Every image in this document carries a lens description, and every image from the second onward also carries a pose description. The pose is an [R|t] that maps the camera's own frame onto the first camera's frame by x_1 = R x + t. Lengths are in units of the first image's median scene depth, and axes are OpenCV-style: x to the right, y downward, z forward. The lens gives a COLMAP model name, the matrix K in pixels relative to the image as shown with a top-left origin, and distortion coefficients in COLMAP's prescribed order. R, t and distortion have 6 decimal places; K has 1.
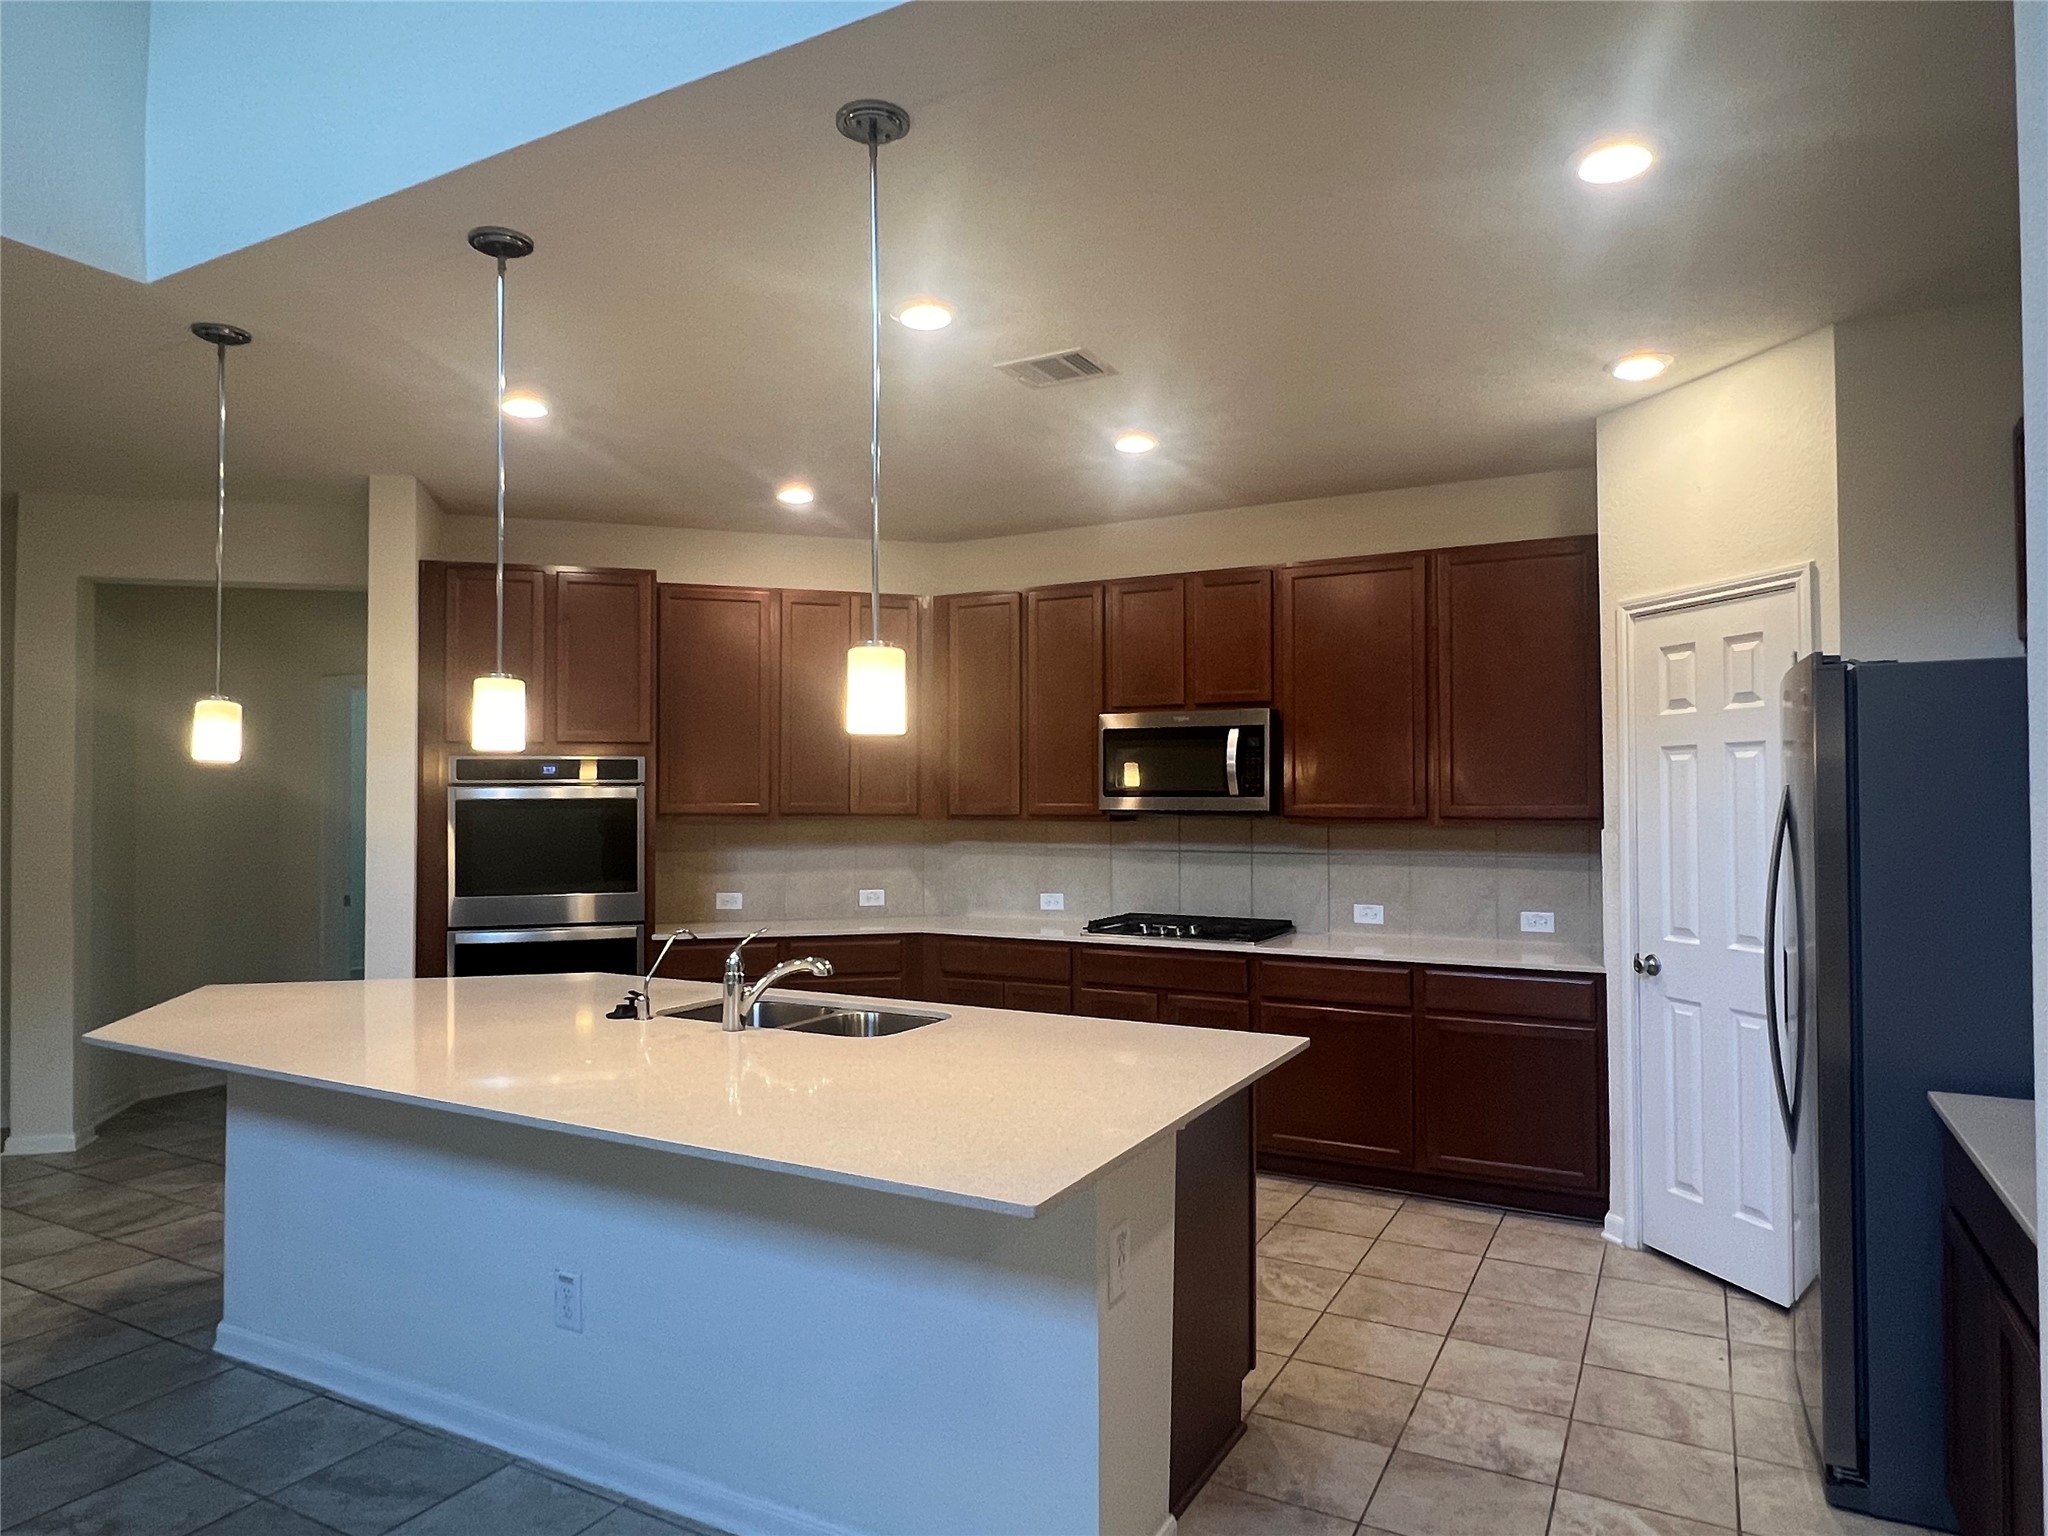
lens RADIAL K [[1263.8, 0, 1005.1], [0, 1263.8, 775.2], [0, 0, 1]] dist [-0.013114, 0.017202]
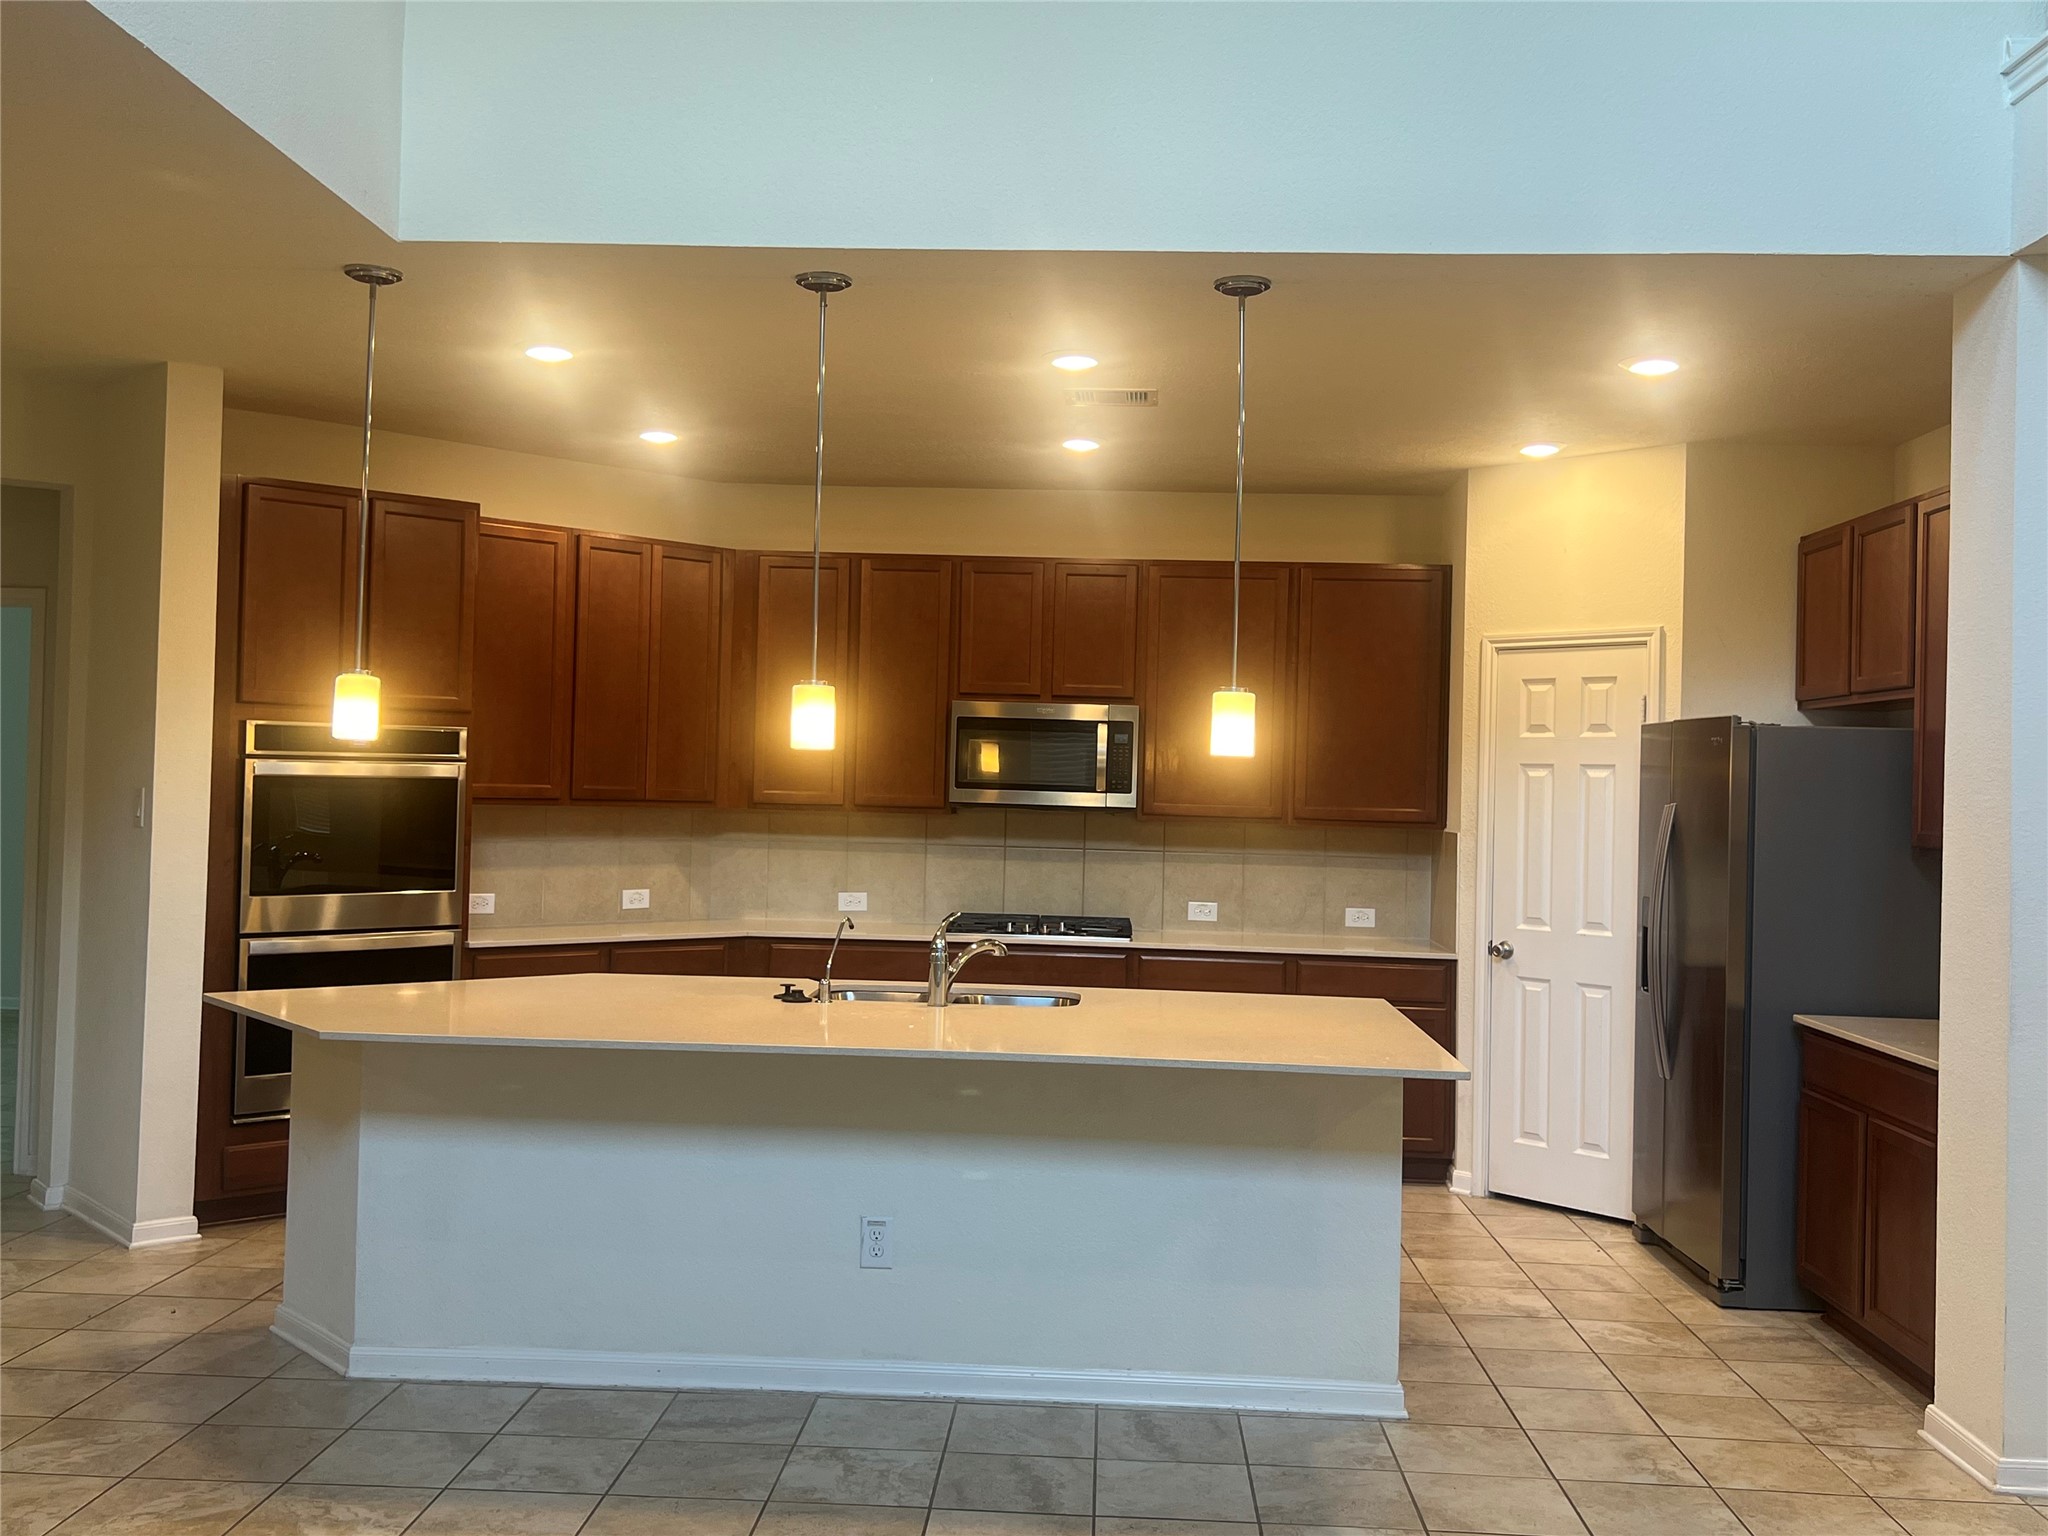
lens RADIAL K [[1905.2, 0, 1028.6], [0, 1905.2, 748.9], [0, 0, 1]] dist [0.052176, 0.000000]
pose [[0.897104, 0.033585, 0.440540, -0.564869], [-0.037189, 0.999308, -0.000453, -0.015326], [-0.440251, -0.015977, 0.897733, -0.331340]]
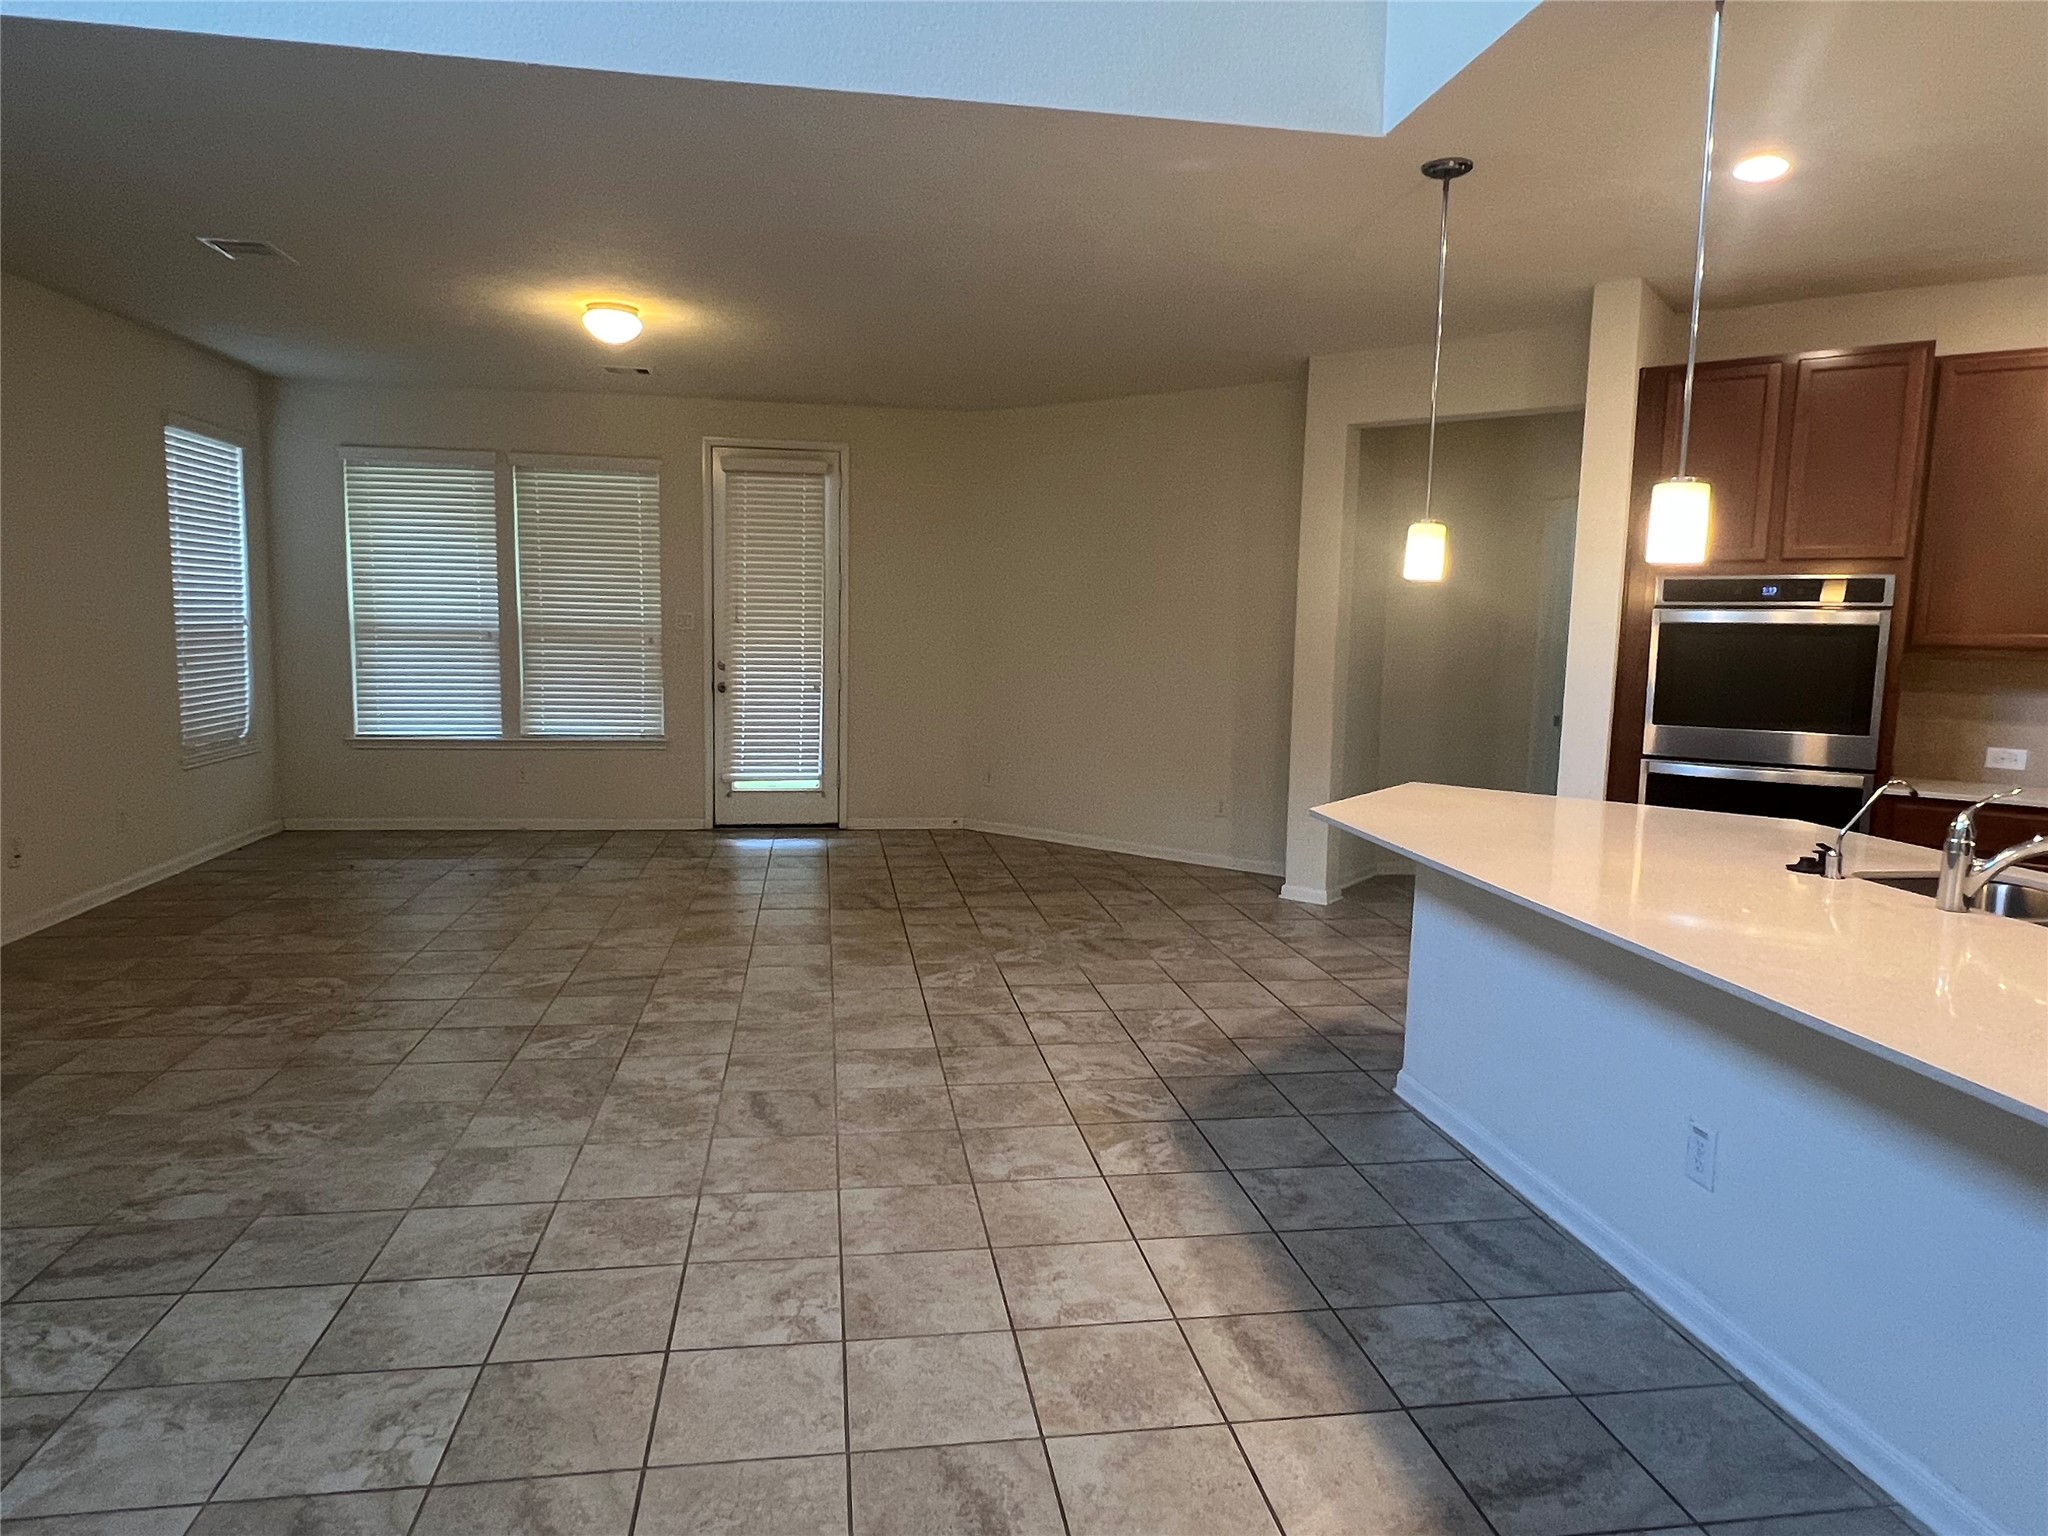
lens RADIAL K [[1263.8, 0, 1019.0], [0, 1263.8, 773.9], [0, 0, 1]] dist [-0.013114, 0.017202]
pose [[0.616706, 0.112127, -0.779167, 0.023324], [-0.006229, 0.990468, 0.137604, 0.005051], [0.787169, -0.080008, 0.611526, 0.026725]]
